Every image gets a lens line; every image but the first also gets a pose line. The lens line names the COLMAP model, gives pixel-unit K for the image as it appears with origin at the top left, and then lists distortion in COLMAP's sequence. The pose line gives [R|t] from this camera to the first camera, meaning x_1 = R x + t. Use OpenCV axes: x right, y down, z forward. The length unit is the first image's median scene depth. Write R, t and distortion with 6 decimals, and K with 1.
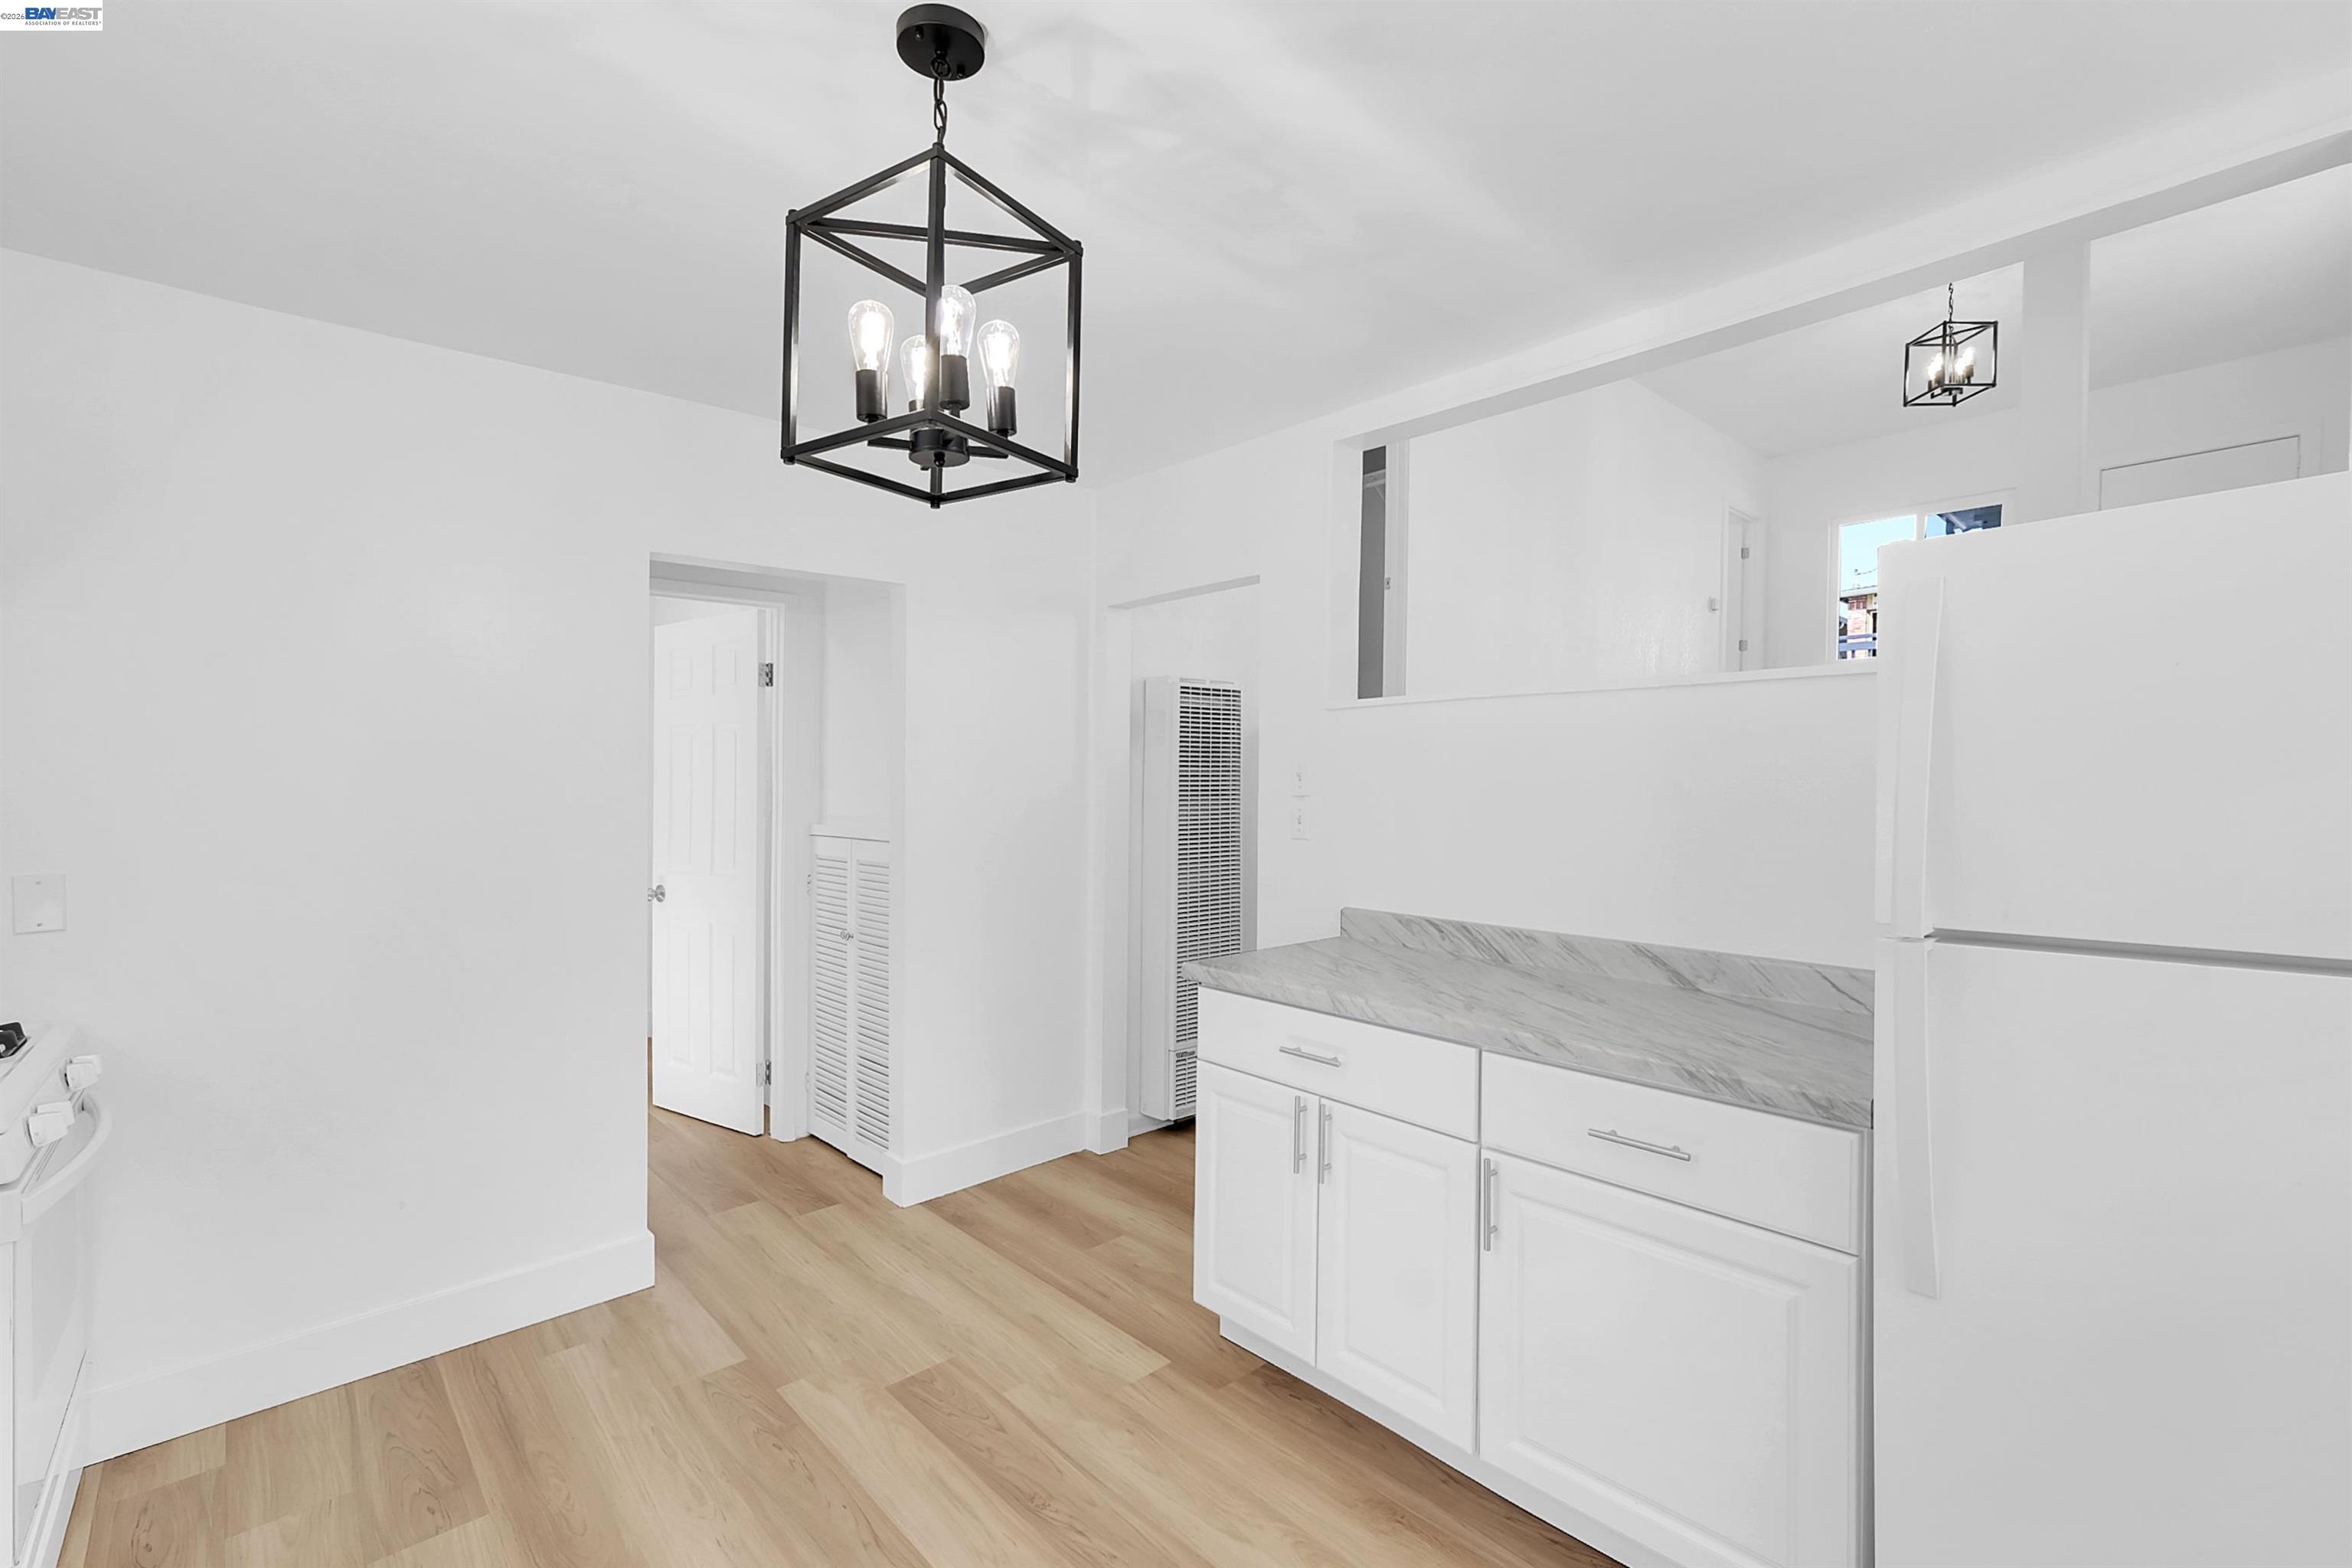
lens RADIAL K [[1036.0, 0, 1183.4], [0, 1036.0, 778.3], [0, 0, 1]] dist [0.001841, -0.000429]
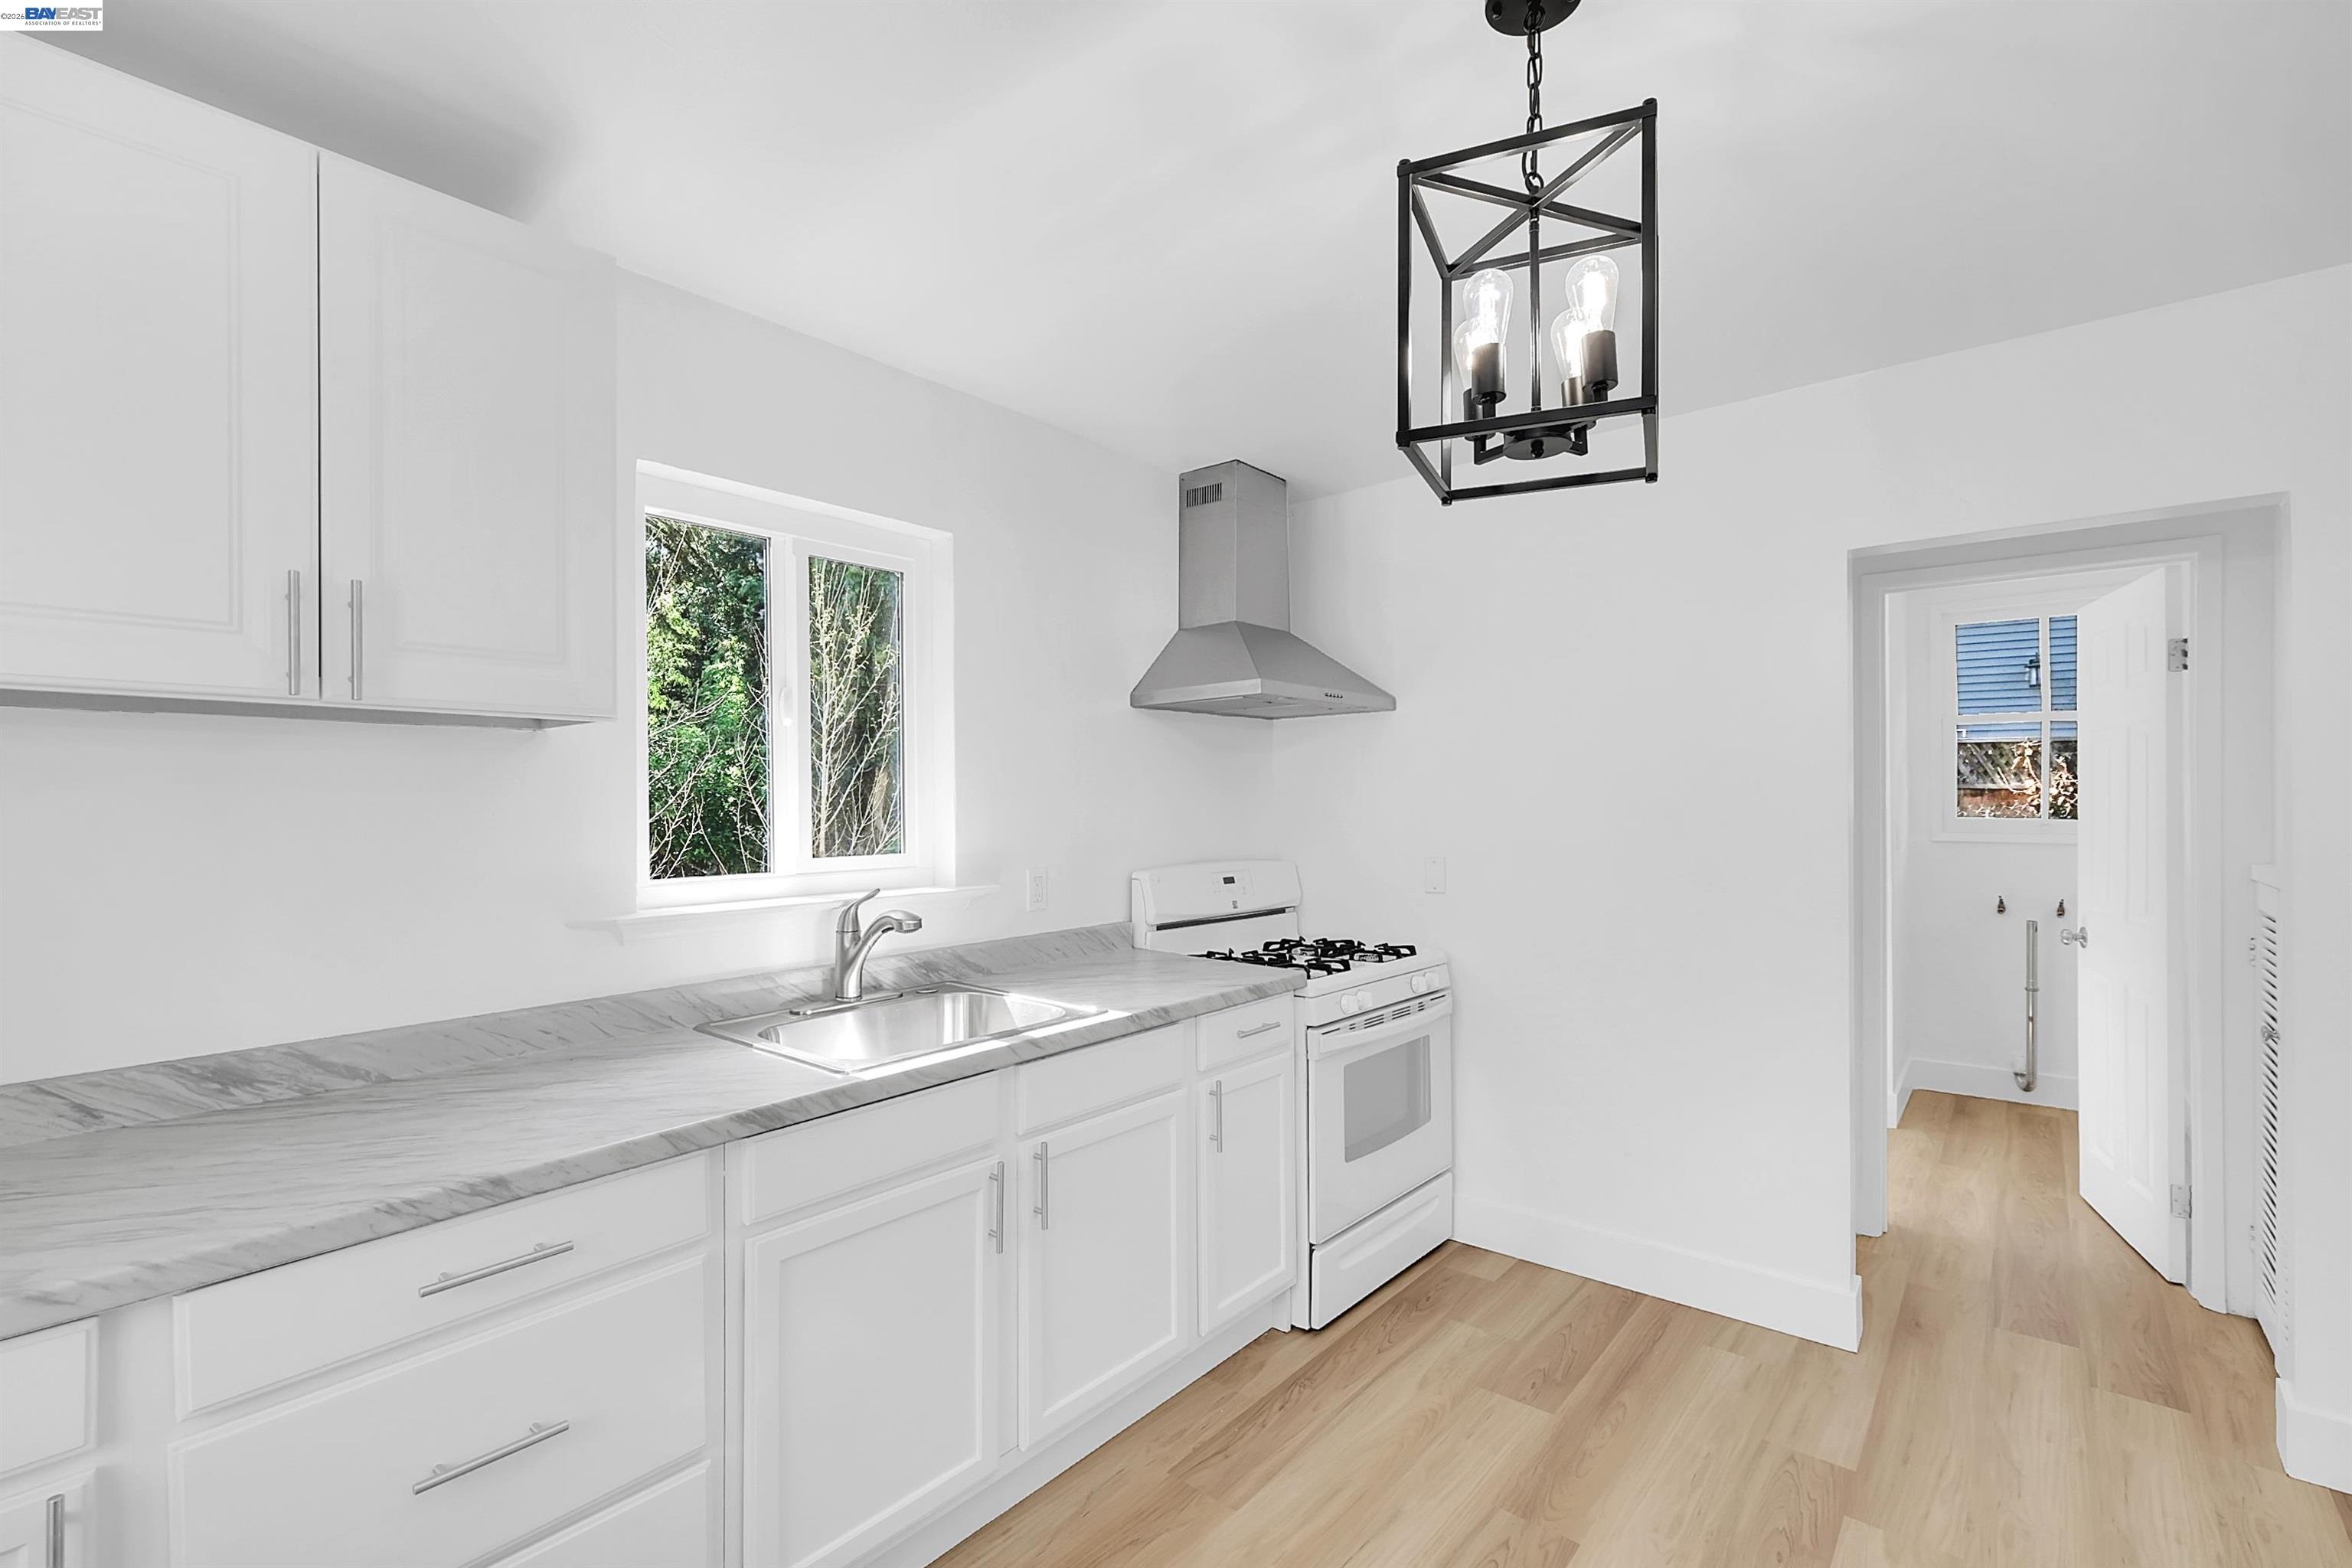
lens RADIAL K [[1036.0, 0, 1181.0], [0, 1036.0, 801.3], [0, 0, 1]] dist [0.001841, -0.000429]
pose [[0.133642, 0.005587, -0.991014, 0.374816], [0.002125, 0.999980, 0.005924, -0.003874], [0.991027, -0.002897, 0.133627, 0.346869]]
